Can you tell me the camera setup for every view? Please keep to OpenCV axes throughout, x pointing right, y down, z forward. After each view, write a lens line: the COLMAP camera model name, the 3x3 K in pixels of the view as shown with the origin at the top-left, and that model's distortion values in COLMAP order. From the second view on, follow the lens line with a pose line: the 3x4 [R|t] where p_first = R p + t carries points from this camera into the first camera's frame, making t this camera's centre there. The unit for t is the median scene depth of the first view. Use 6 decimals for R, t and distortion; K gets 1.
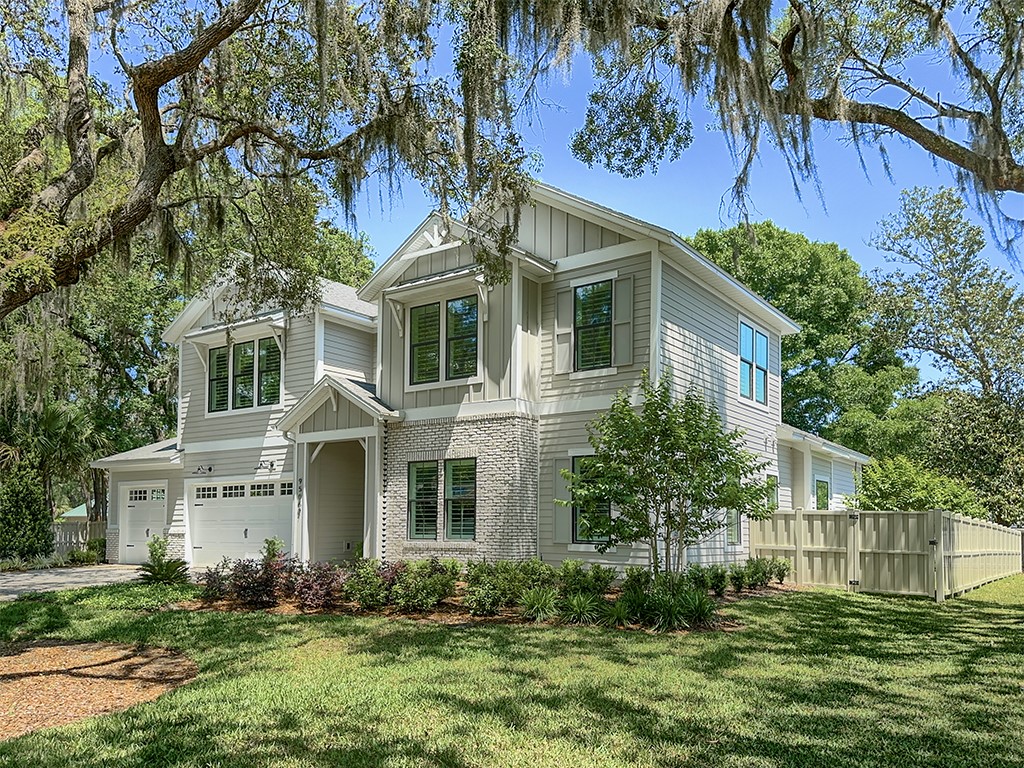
lens RADIAL K [[807.0, 0, 506.6], [0, 807.0, 406.4], [0, 0, 1]] dist [0.090263, -0.129435]
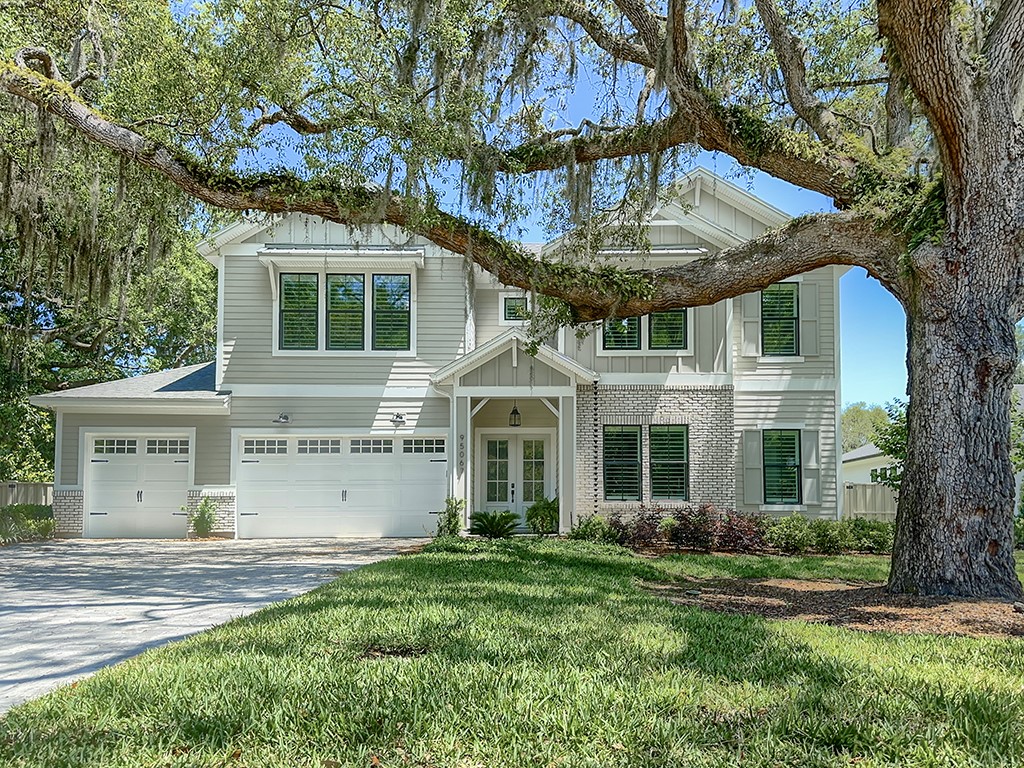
lens RADIAL K [[807.0, 0, 506.6], [0, 807.0, 406.4], [0, 0, 1]] dist [0.090263, -0.129435]
pose [[0.800569, 0.068591, 0.595302, -0.739844], [-0.085554, 0.996334, 0.000256, 0.049945], [-0.593101, -0.051135, 0.803502, 0.226883]]
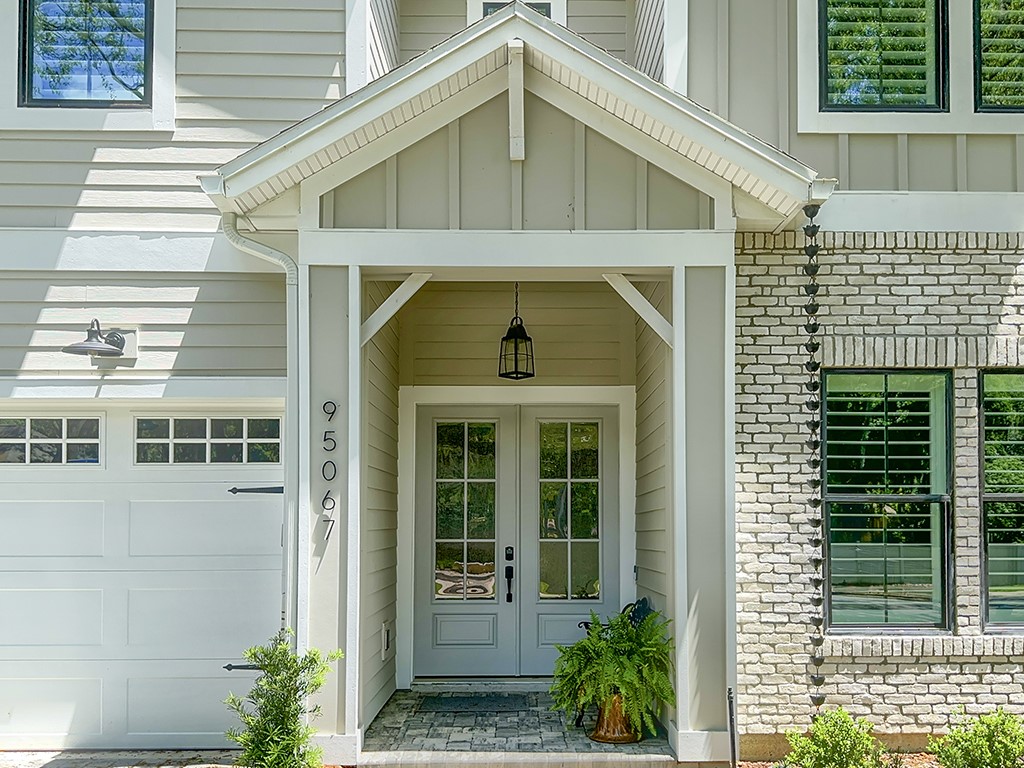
lens RADIAL K [[807.0, 0, 506.6], [0, 807.0, 406.4], [0, 0, 1]] dist [0.090263, -0.129435]
pose [[0.798928, 0.059608, 0.598465, -0.350128], [-0.087332, 0.996028, 0.017380, 0.078150], [-0.595052, -0.066150, 0.800960, 0.739745]]
